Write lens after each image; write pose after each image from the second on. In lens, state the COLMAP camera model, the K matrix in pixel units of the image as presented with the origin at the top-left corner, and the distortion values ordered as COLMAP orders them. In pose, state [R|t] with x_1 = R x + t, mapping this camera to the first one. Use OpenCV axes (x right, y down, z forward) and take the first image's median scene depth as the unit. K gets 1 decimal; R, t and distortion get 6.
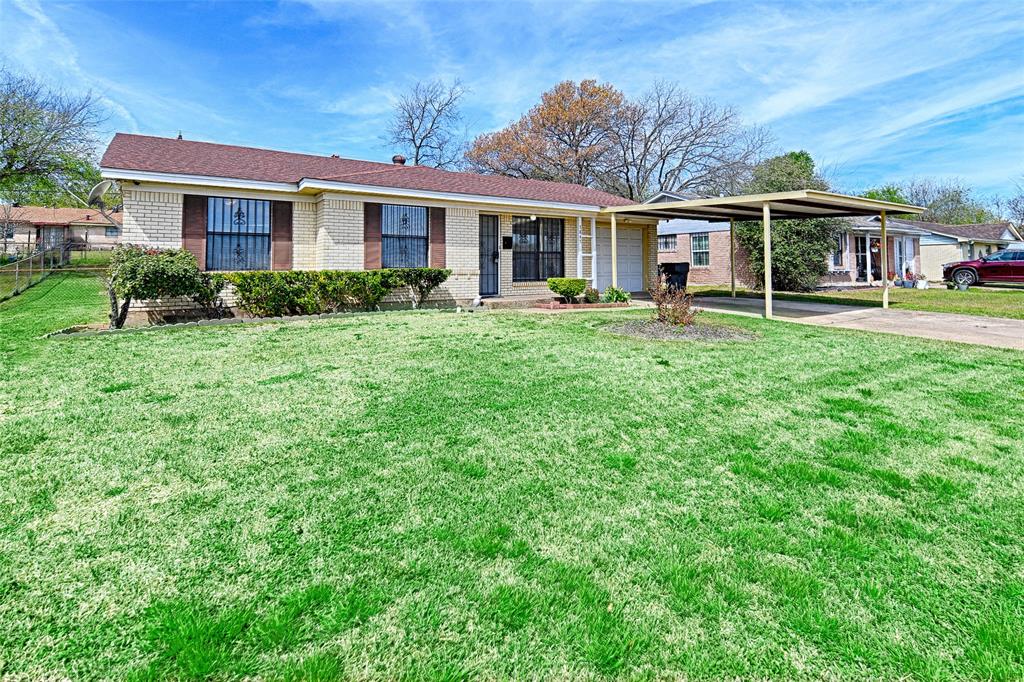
lens RADIAL K [[446.8, 0, 509.4], [0, 446.8, 268.2], [0, 0, 1]] dist [0.010813, -0.000145]
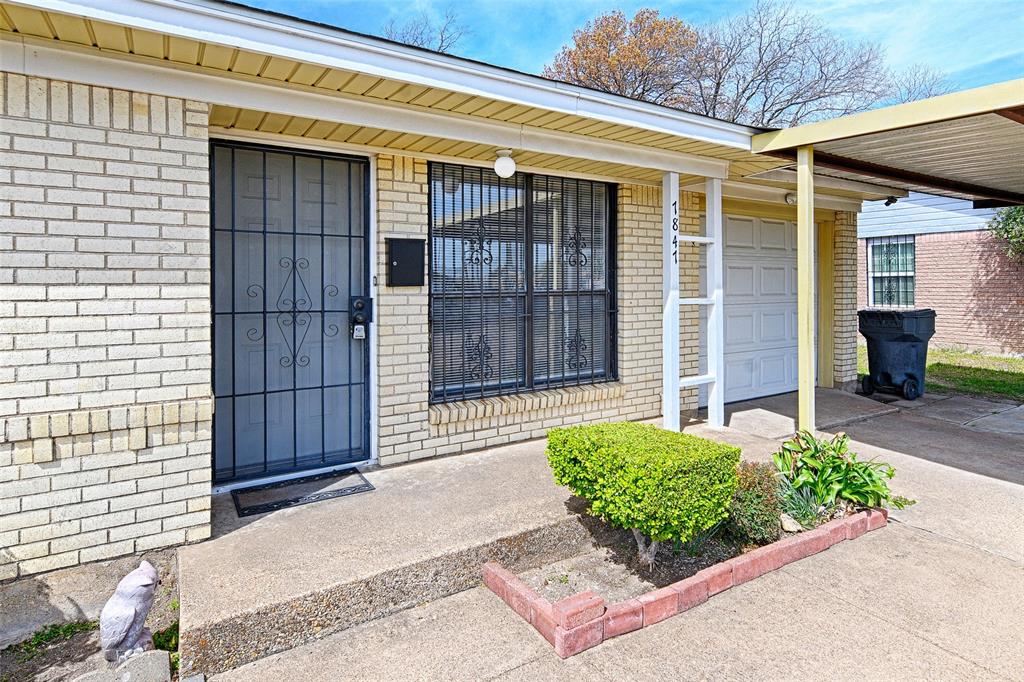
lens RADIAL K [[522.9, 0, 513.6], [0, 522.9, 285.1], [0, 0, 1]] dist [-0.002117, -0.000596]
pose [[0.999696, 0.000995, -0.024618, 0.061389], [-0.000963, 0.999999, 0.001344, -0.041436], [0.024619, -0.001320, 0.999696, 0.652263]]
